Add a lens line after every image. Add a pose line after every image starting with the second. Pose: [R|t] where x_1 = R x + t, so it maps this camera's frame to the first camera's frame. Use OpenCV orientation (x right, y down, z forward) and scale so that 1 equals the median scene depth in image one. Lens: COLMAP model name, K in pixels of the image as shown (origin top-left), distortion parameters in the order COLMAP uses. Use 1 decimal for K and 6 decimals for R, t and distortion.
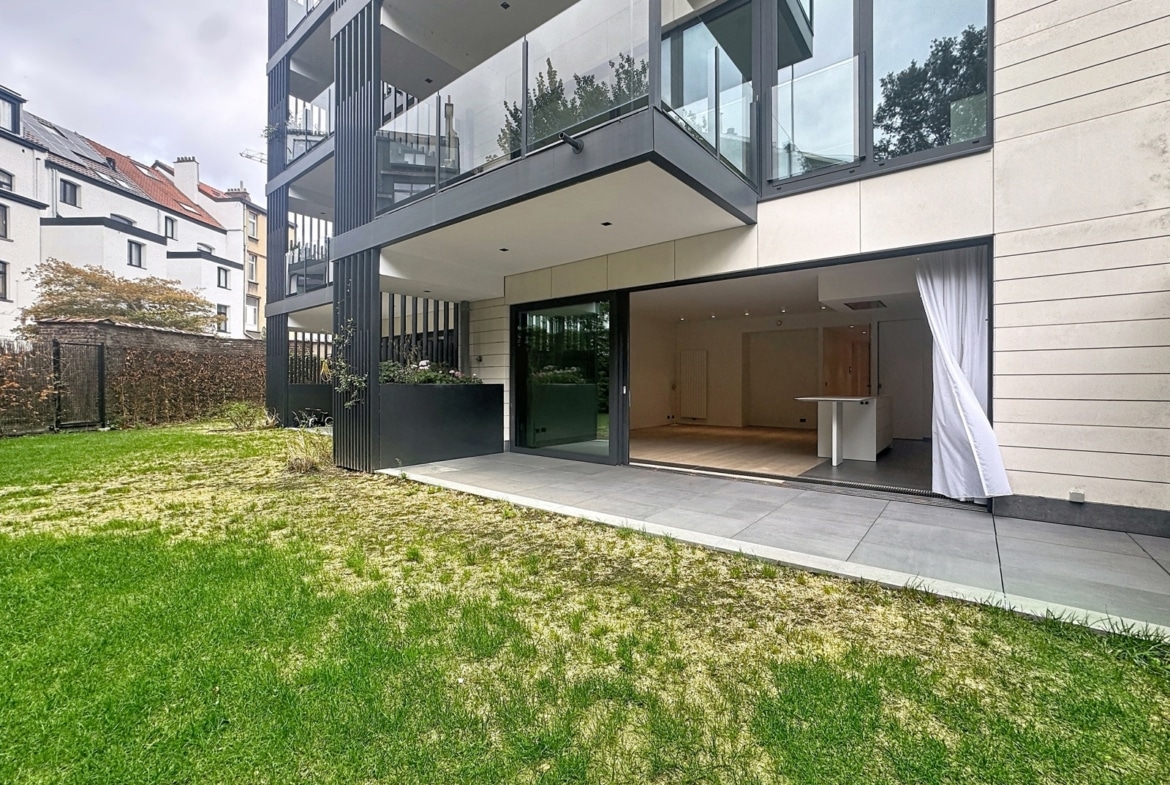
lens RADIAL K [[482.1, 0, 587.8], [0, 482.1, 392.4], [0, 0, 1]] dist [-0.000654, 0.000406]
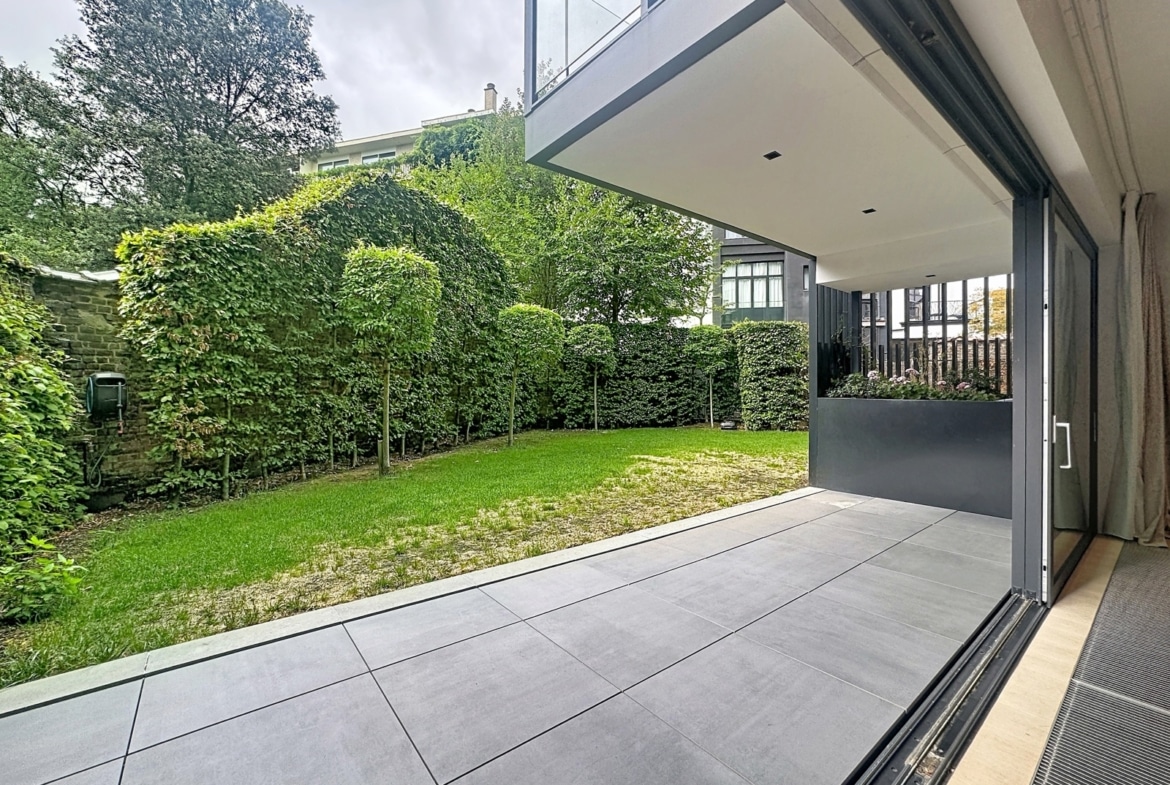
lens RADIAL K [[482.1, 0, 587.8], [0, 482.1, 392.4], [0, 0, 1]] dist [-0.000654, 0.000406]
pose [[-0.218800, 0.003972, -0.975762, 1.422410], [-0.020650, 0.999749, 0.008700, -0.069833], [0.975551, 0.022053, -0.218663, 1.801749]]
